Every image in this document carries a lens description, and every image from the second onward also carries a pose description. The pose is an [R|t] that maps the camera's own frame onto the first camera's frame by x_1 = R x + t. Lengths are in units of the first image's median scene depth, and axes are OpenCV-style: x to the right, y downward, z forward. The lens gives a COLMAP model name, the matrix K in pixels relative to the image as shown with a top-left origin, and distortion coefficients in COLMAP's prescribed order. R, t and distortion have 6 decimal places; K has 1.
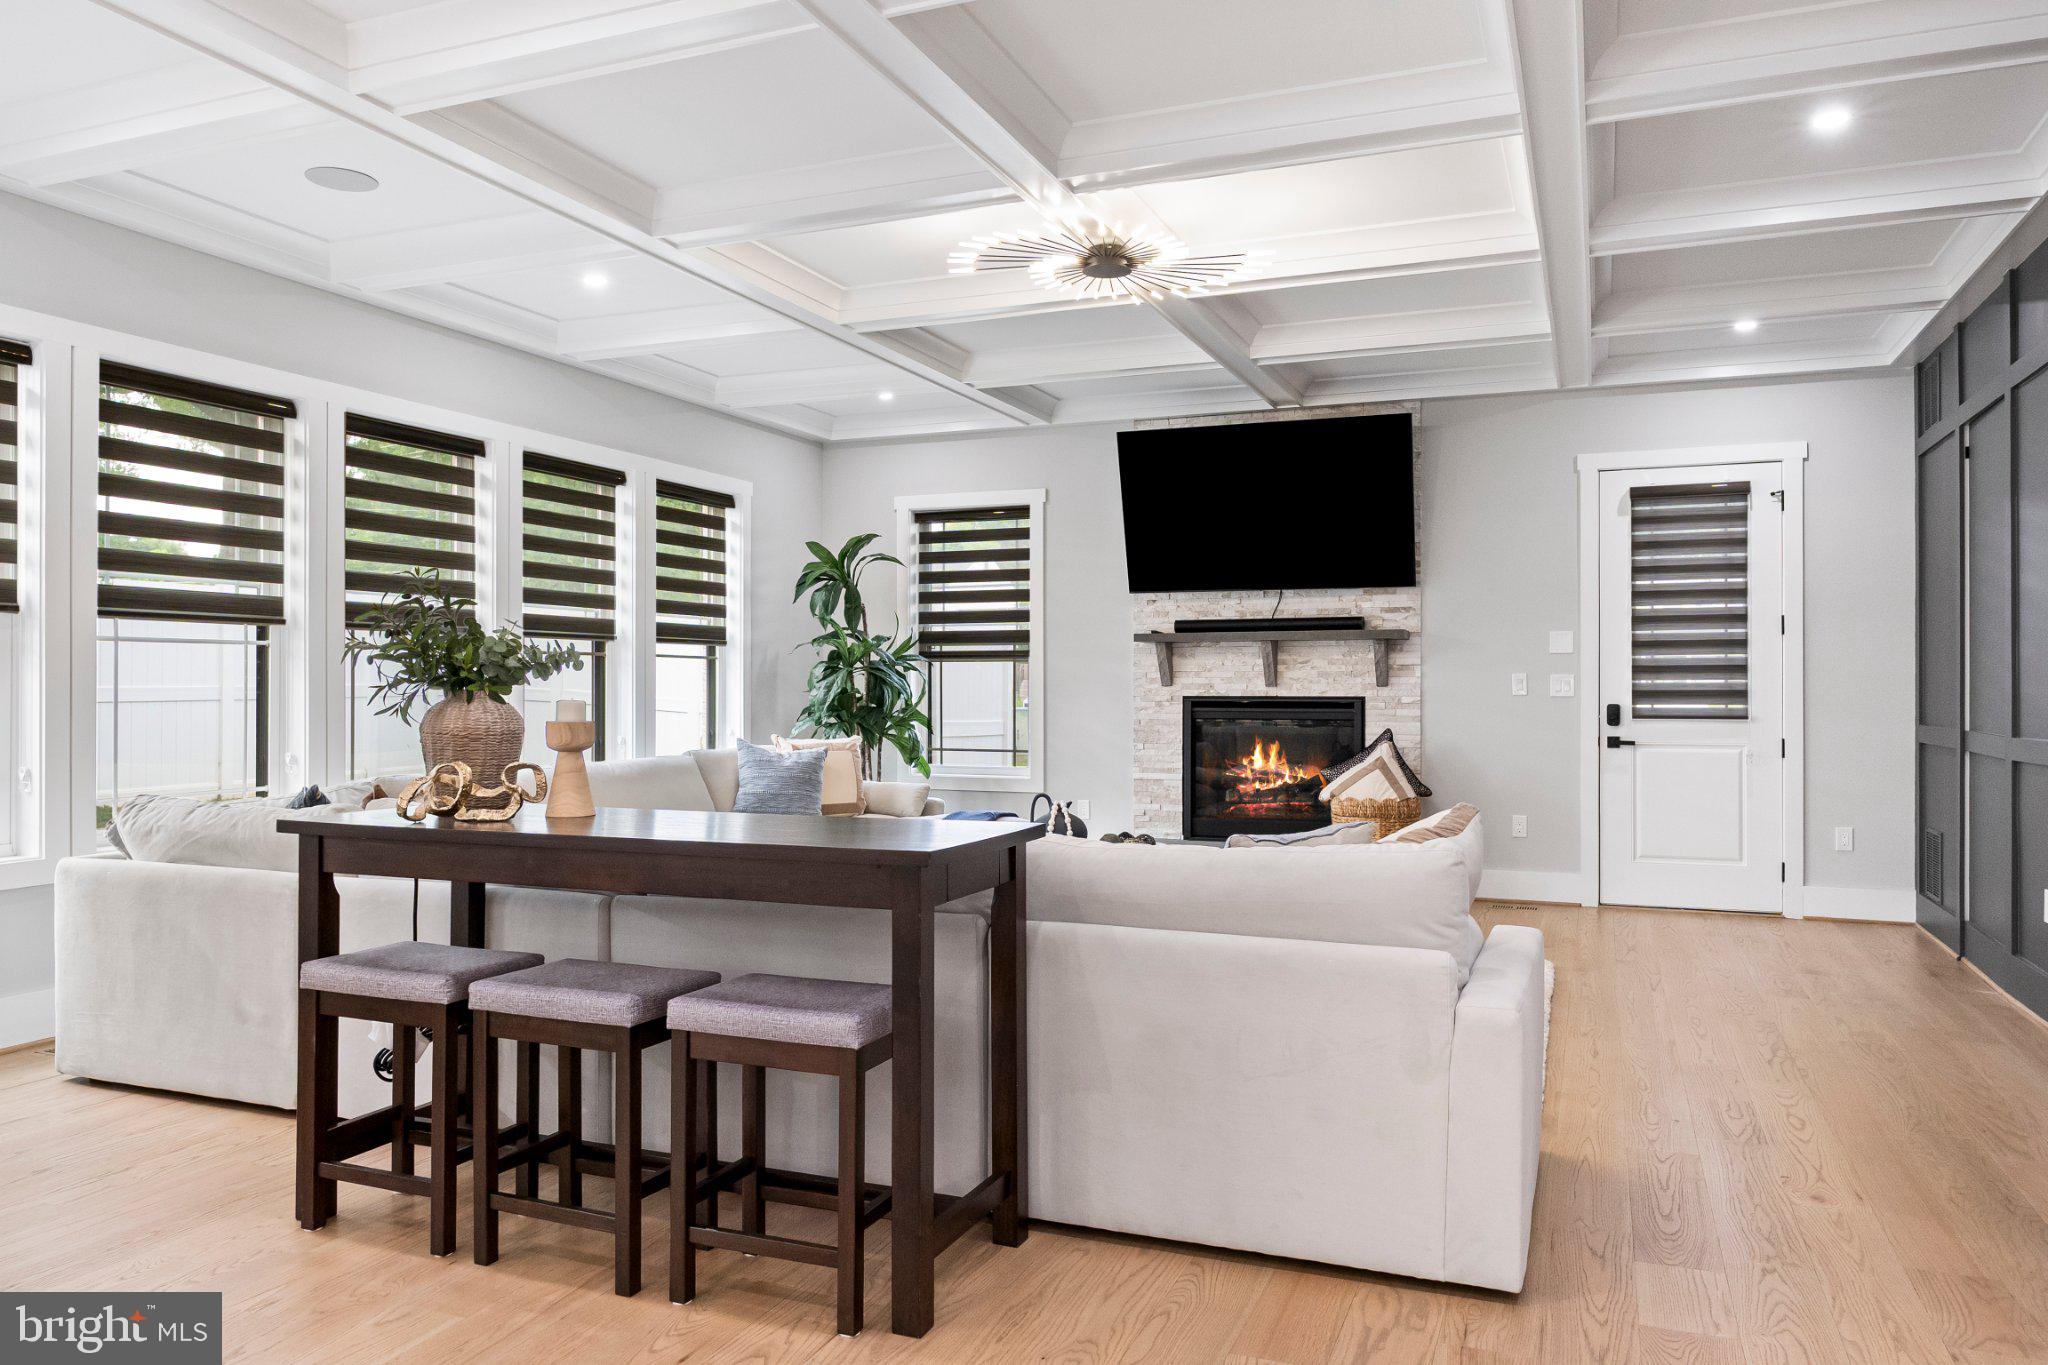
lens RADIAL K [[1425.0, 0, 1019.1], [0, 1425.0, 674.4], [0, 0, 1]] dist [-0.002125, 0.001078]
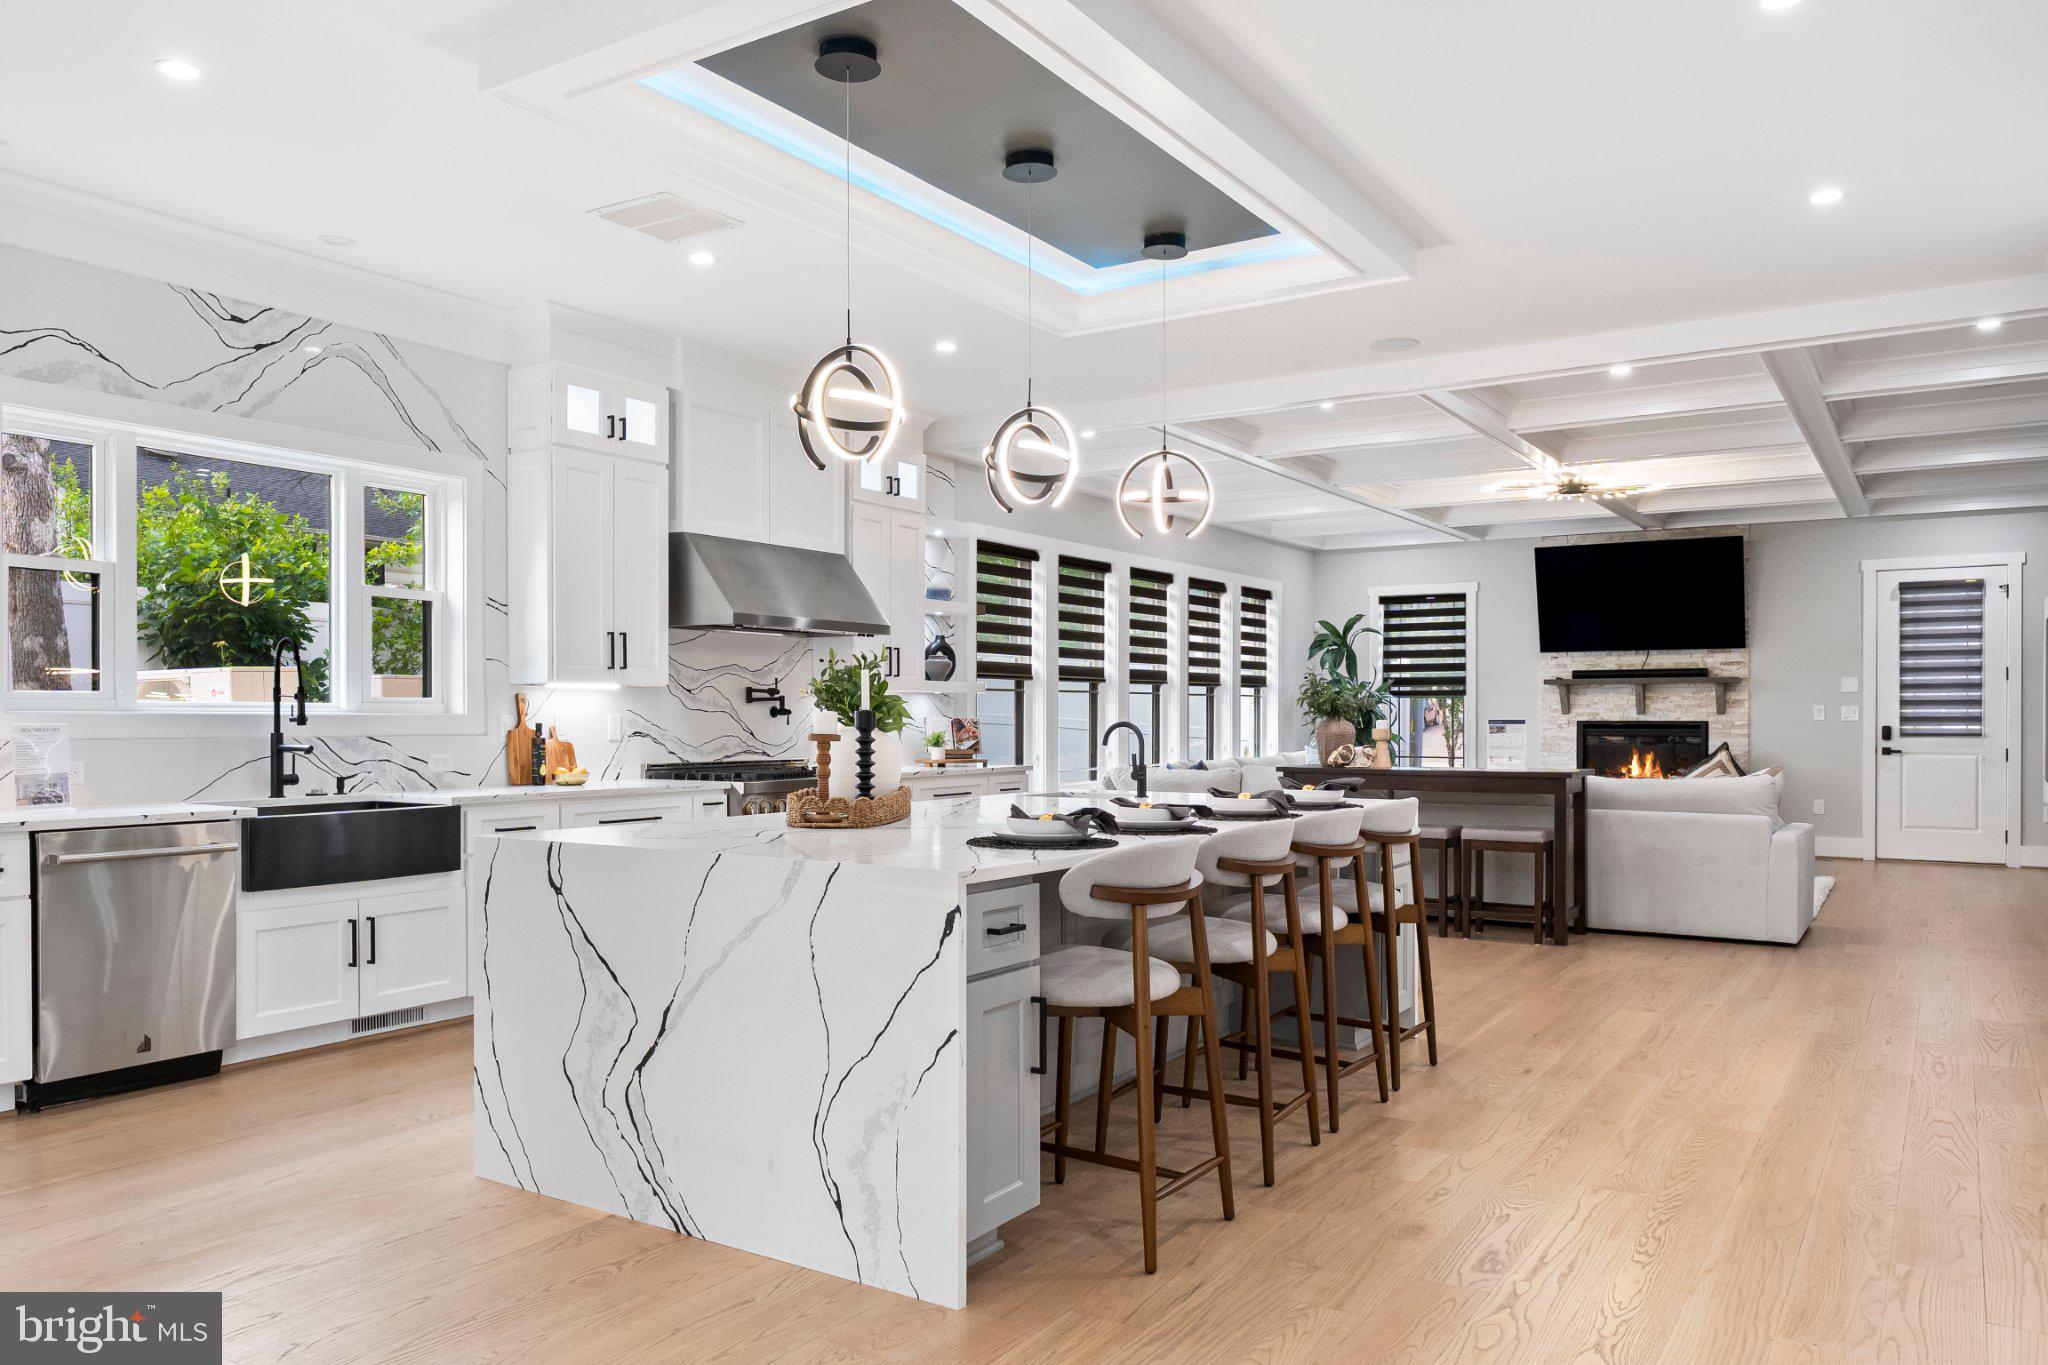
lens RADIAL K [[1425.0, 0, 1028.9], [0, 1425.0, 723.4], [0, 0, 1]] dist [-0.002125, 0.001078]
pose [[0.982812, 0.000056, -0.184609, -0.192101], [0.002381, 0.999913, 0.012976, -0.003503], [0.184594, -0.013193, 0.982726, -0.634331]]
